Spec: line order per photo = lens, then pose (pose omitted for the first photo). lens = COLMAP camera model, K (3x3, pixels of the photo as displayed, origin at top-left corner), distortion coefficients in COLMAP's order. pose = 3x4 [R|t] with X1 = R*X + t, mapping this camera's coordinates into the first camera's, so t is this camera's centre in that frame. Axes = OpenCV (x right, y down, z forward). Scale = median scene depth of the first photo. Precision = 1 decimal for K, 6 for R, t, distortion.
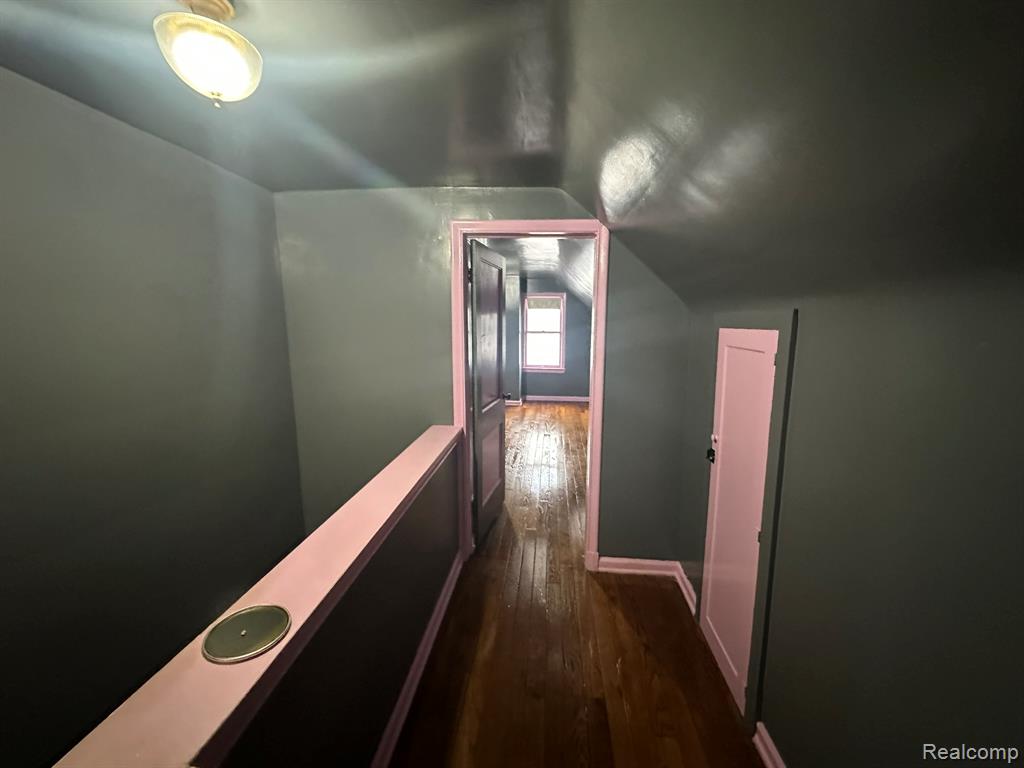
lens RADIAL K [[406.2, 0, 511.5], [0, 406.2, 380.4], [0, 0, 1]] dist [0.001041, 0.000140]
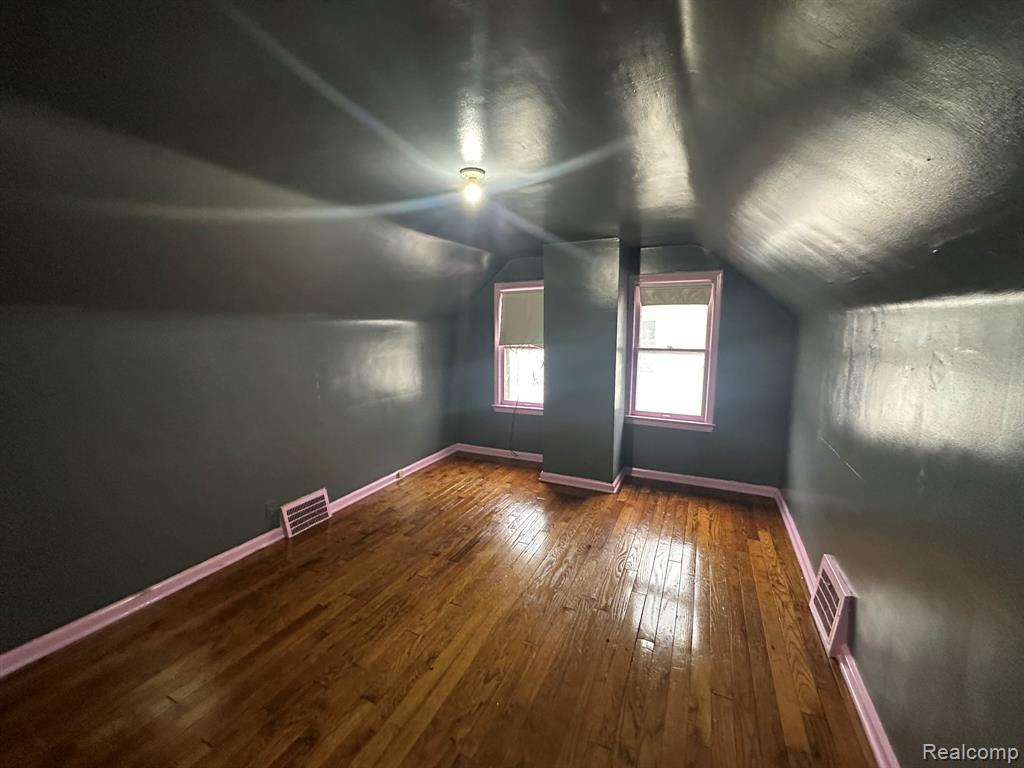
lens RADIAL K [[406.2, 0, 515.5], [0, 406.2, 383.8], [0, 0, 1]] dist [0.001041, 0.000140]
pose [[0.941064, 0.038753, -0.336001, 0.069011], [-0.046465, 0.998808, -0.014938, -0.059461], [0.335022, 0.029670, 0.941743, 0.453454]]
